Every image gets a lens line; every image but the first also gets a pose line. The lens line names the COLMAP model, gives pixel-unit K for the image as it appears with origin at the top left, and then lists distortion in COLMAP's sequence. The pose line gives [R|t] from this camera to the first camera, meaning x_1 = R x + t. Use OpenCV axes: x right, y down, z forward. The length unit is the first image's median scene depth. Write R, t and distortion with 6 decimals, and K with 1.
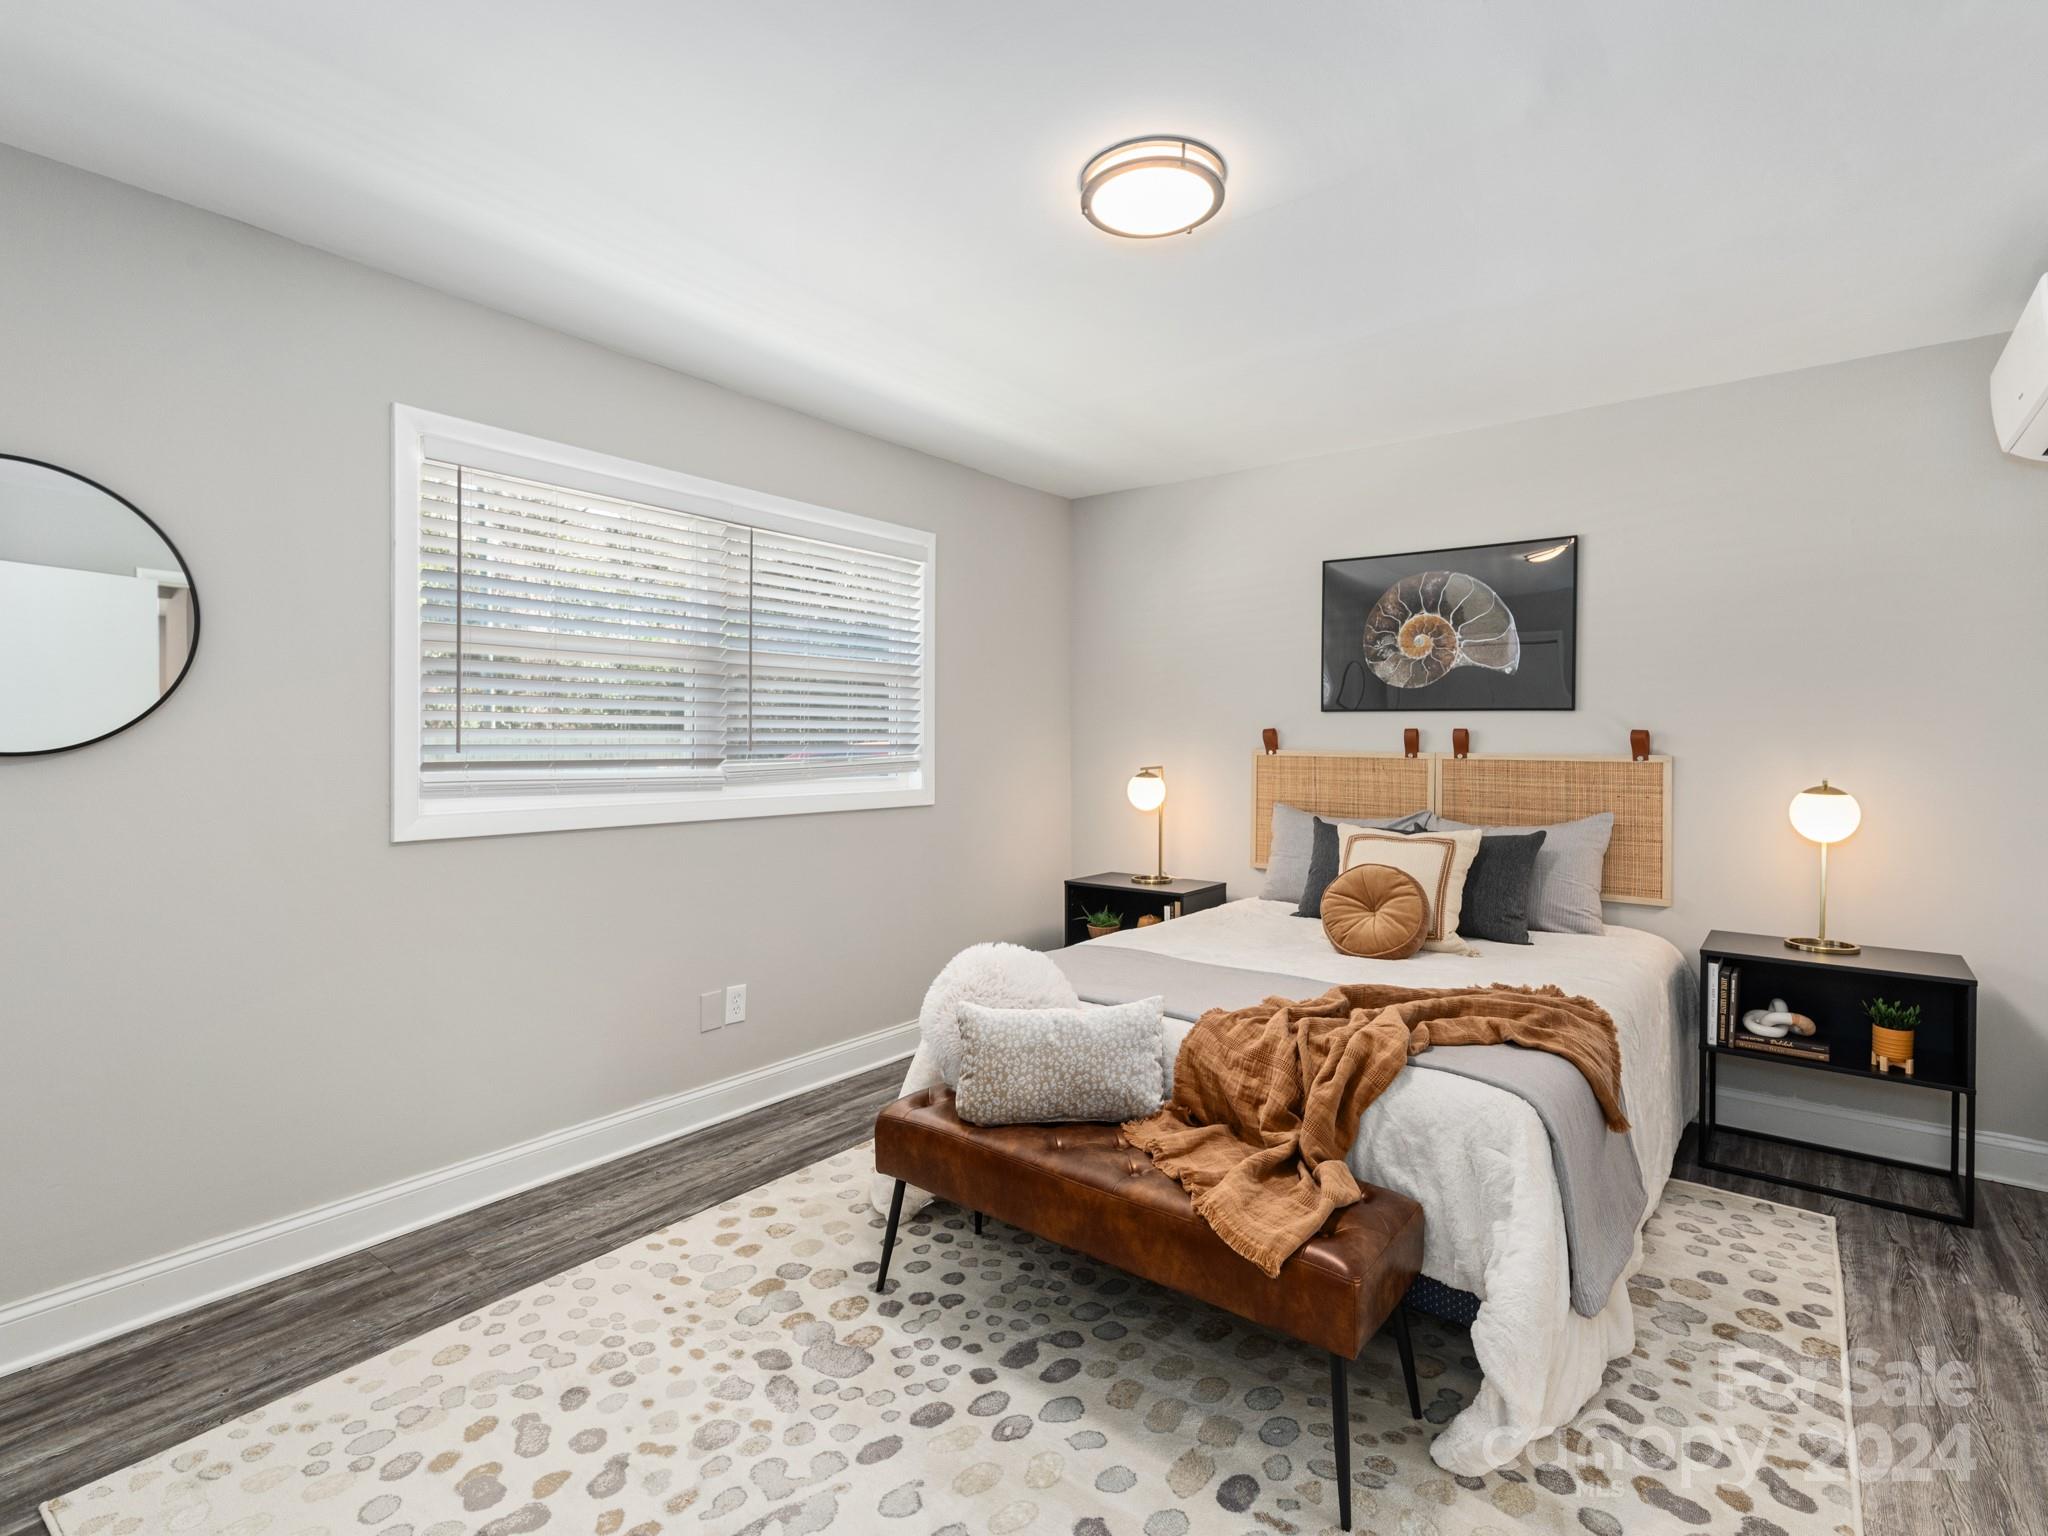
lens RADIAL K [[1000.0, 0, 1019.2], [0, 1000.0, 756.2], [0, 0, 1]] dist [-0.001250, -0.000833]
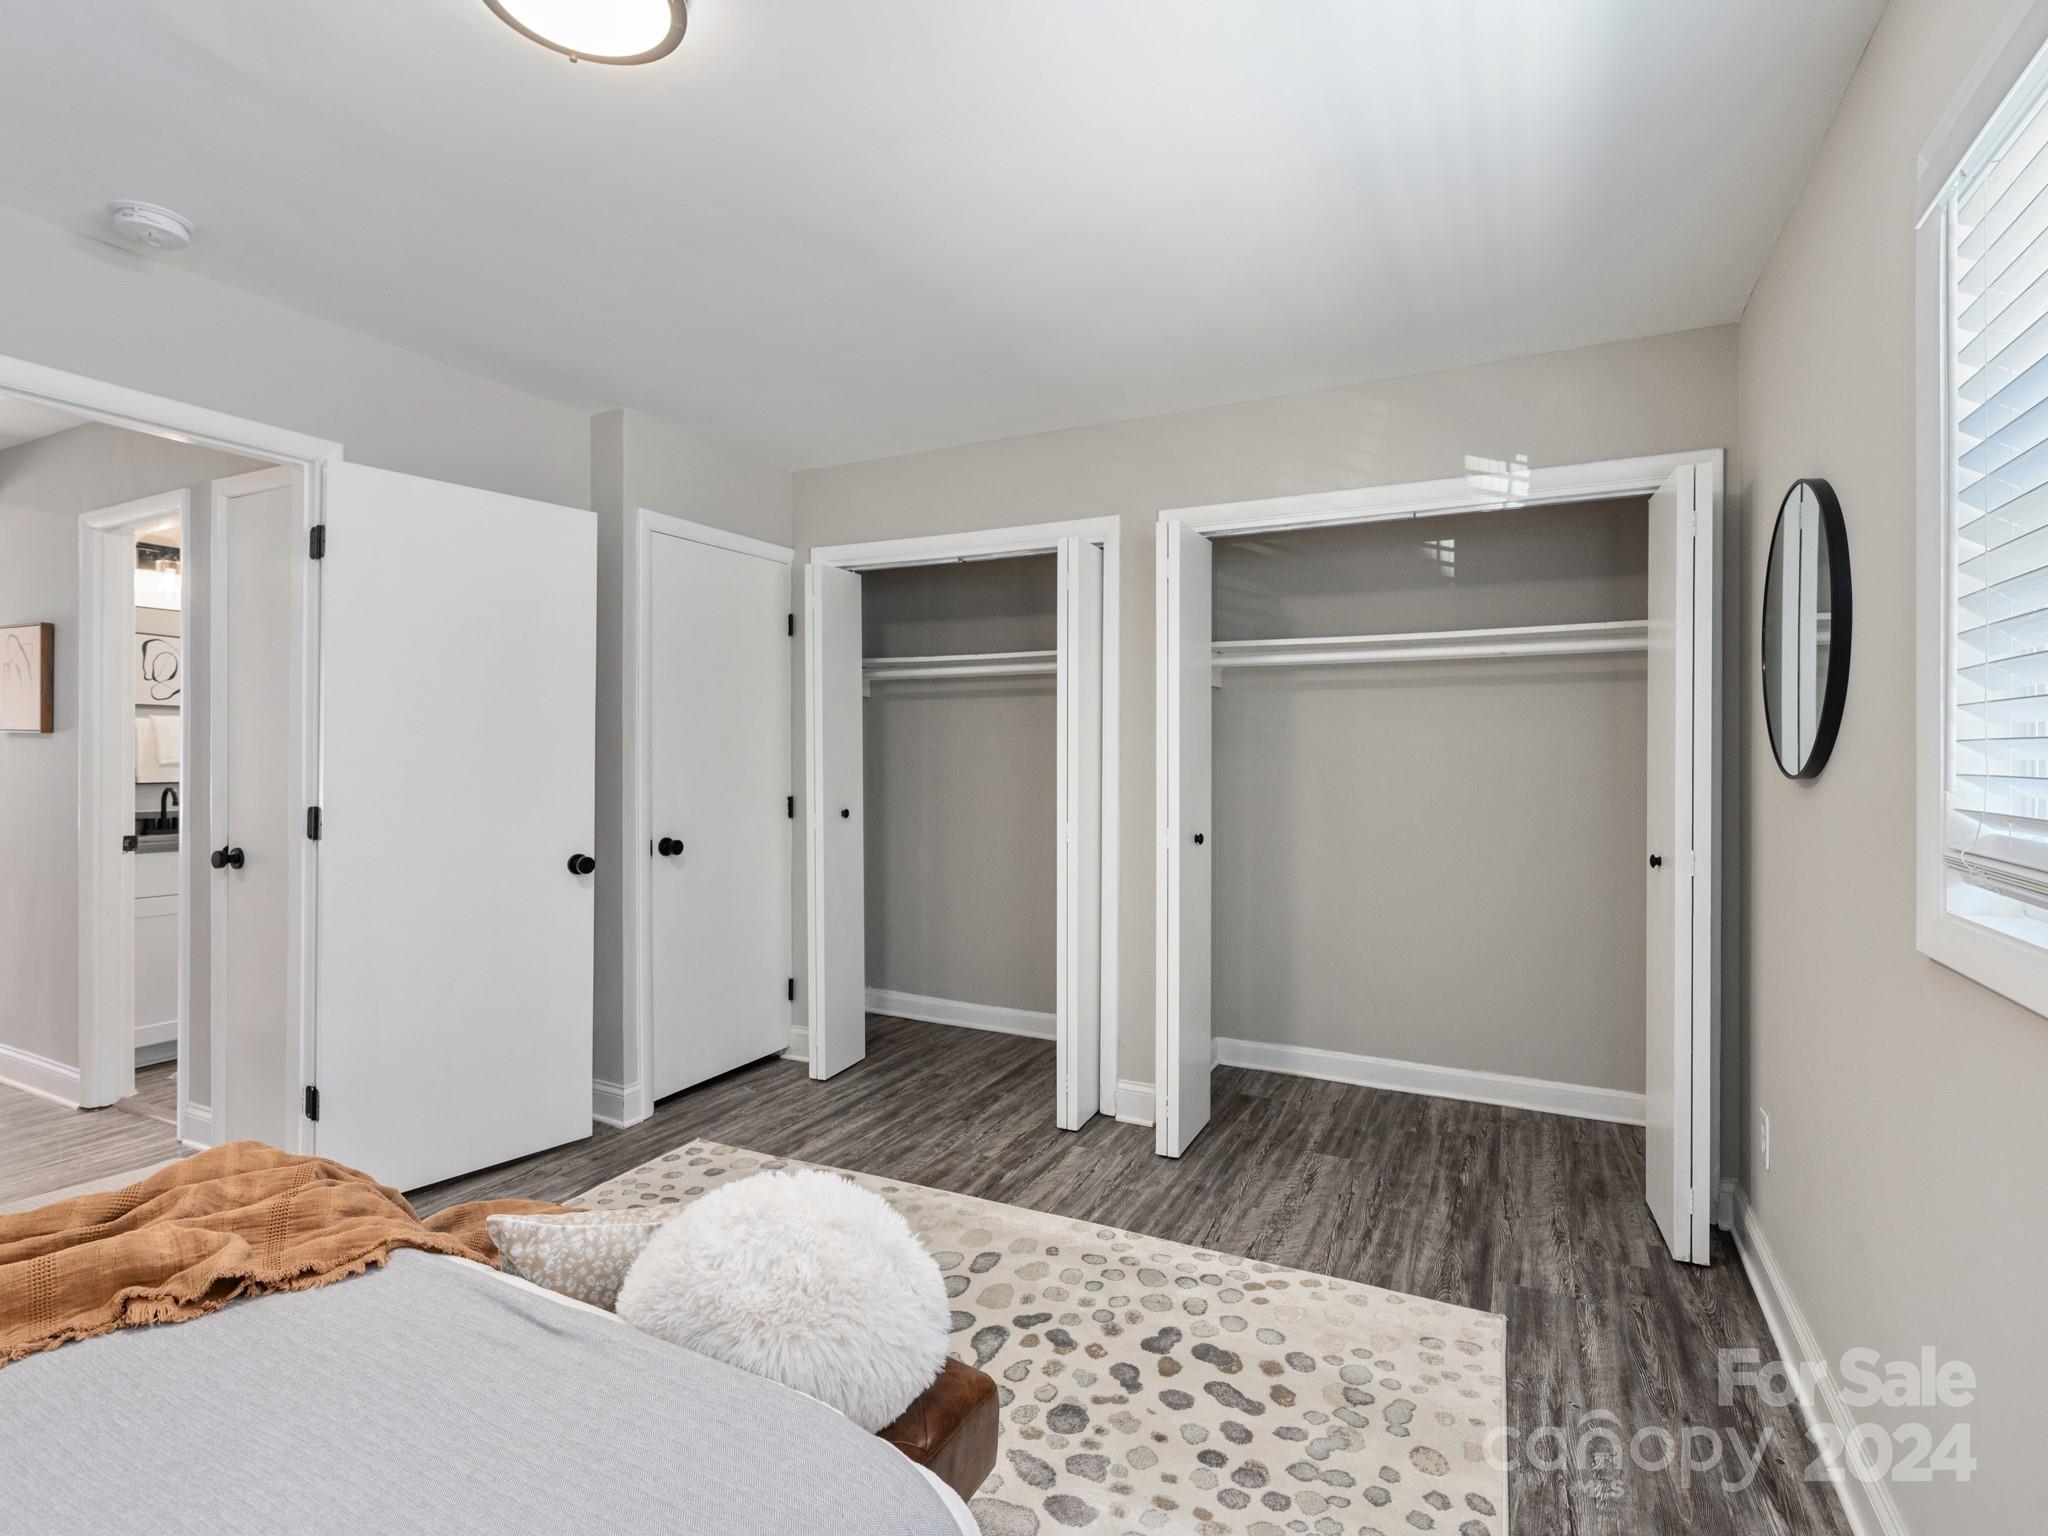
lens RADIAL K [[1000.0, 0, 1019.2], [0, 1000.0, 756.2], [0, 0, 1]] dist [-0.001250, -0.000833]
pose [[-0.982138, -0.009801, -0.187906, -0.048593], [-0.012680, 0.999820, 0.014127, -0.032345], [0.187734, 0.016257, -0.982085, 2.003011]]
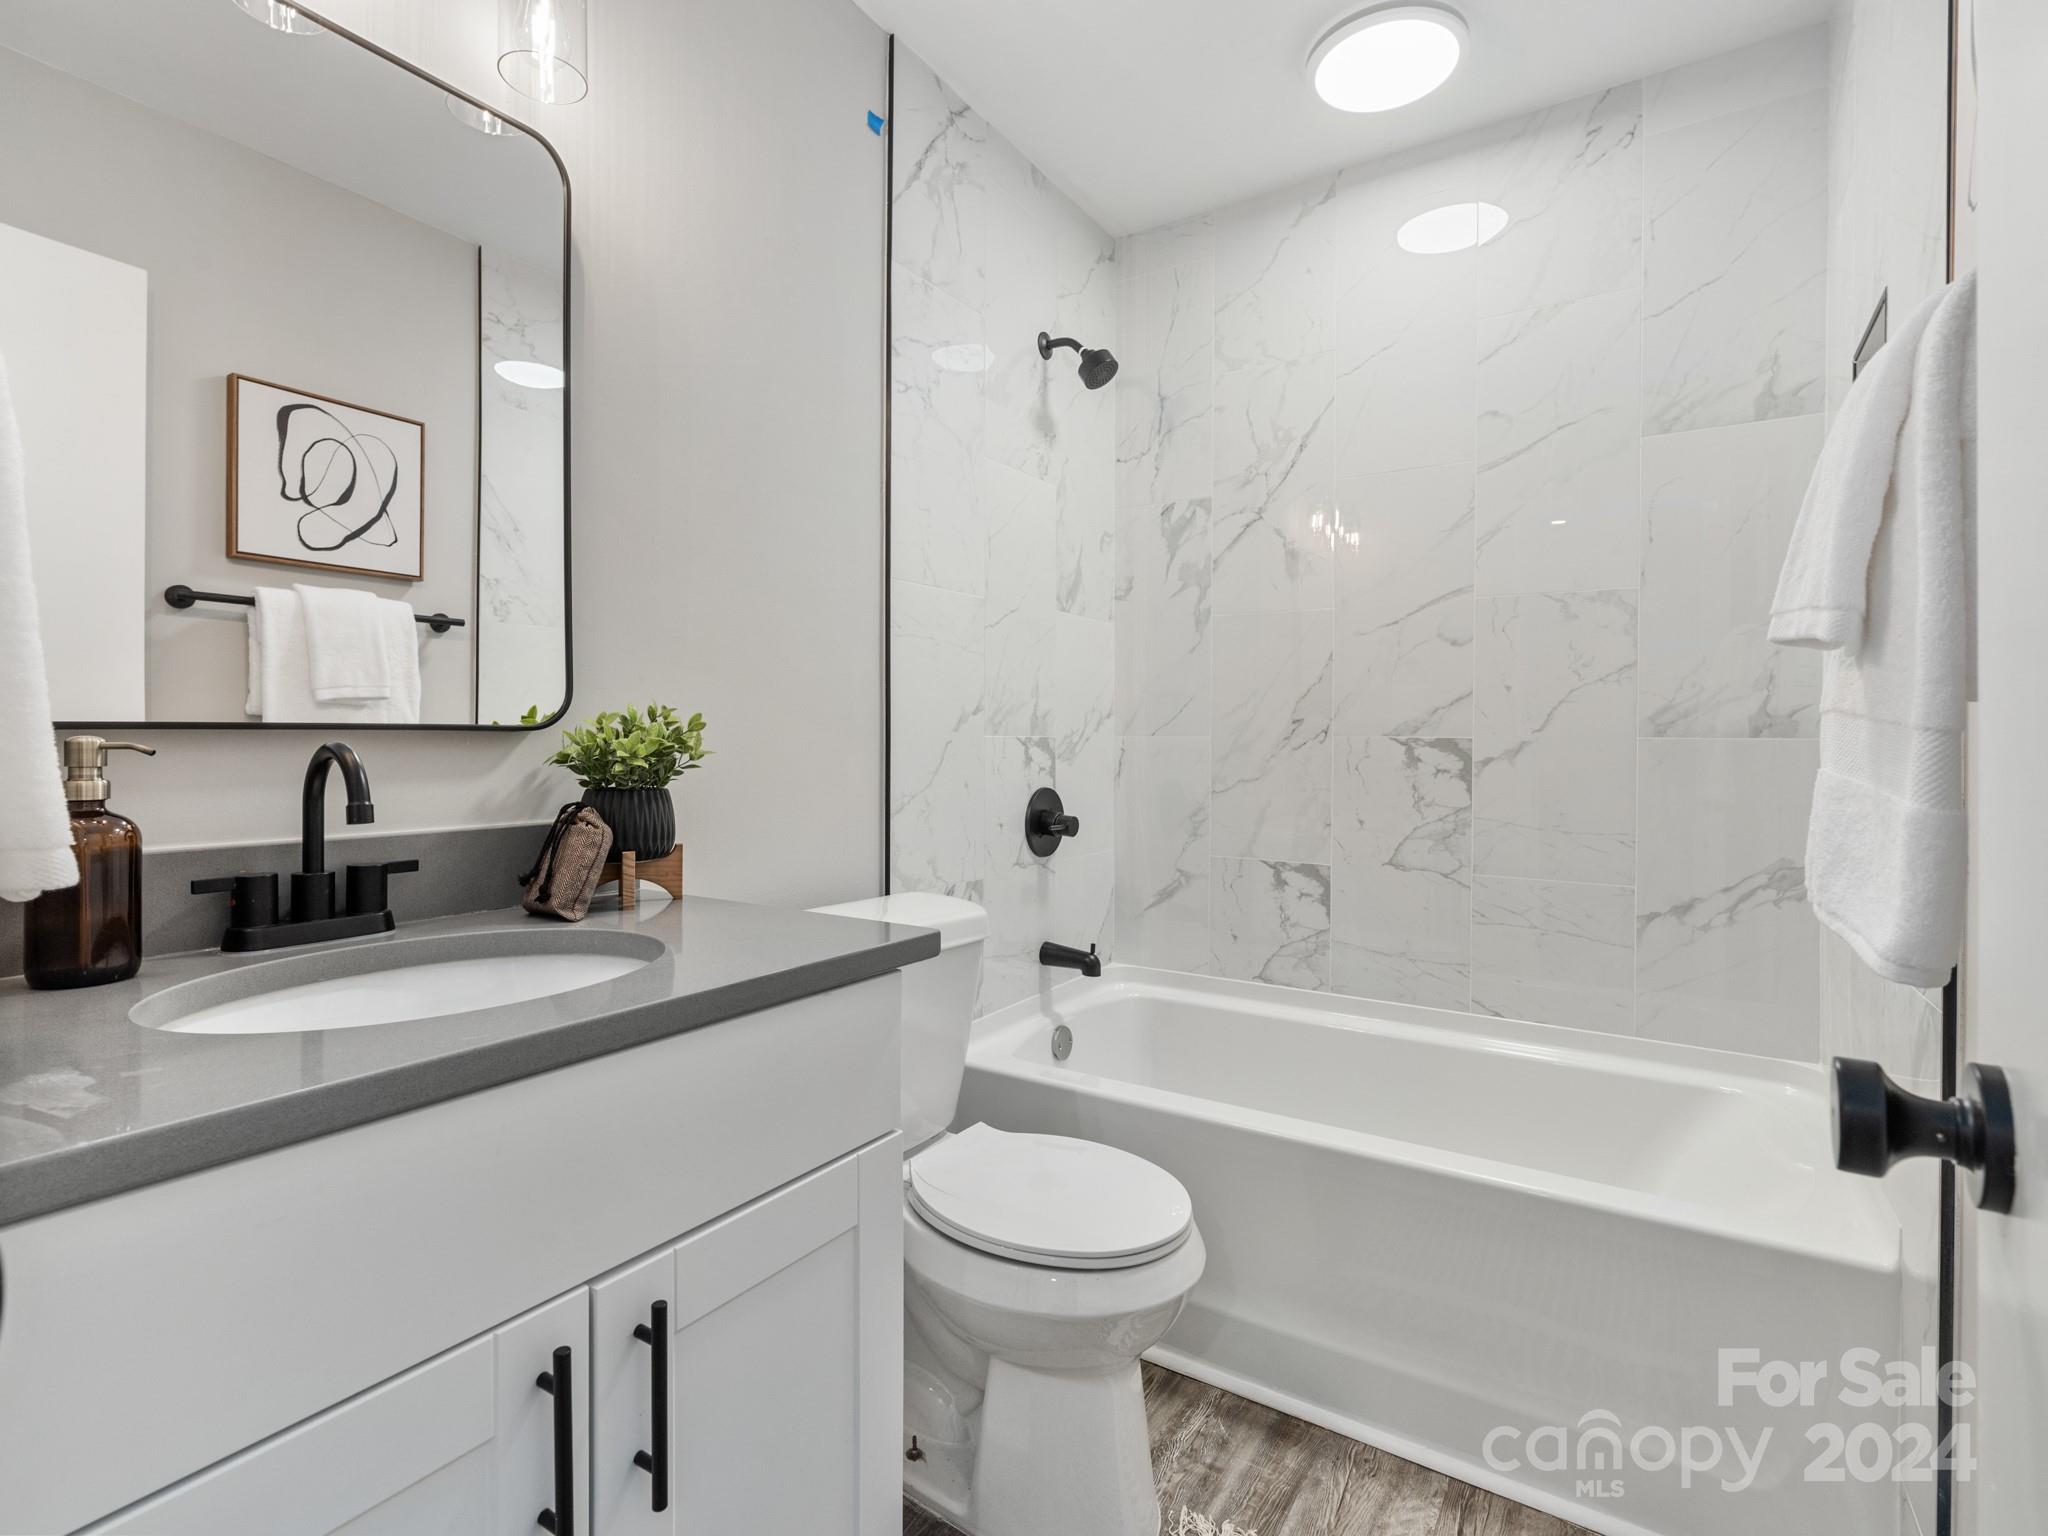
lens RADIAL K [[991.9, 0, 1020.2], [0, 991.9, 735.7], [0, 0, 1]] dist [0.004214, -0.001487]
pose [[-0.996402, -0.009655, -0.084205, 1.144825], [-0.010578, 0.999889, 0.010531, 0.086534], [0.084094, 0.011384, -0.996393, -0.104944]]
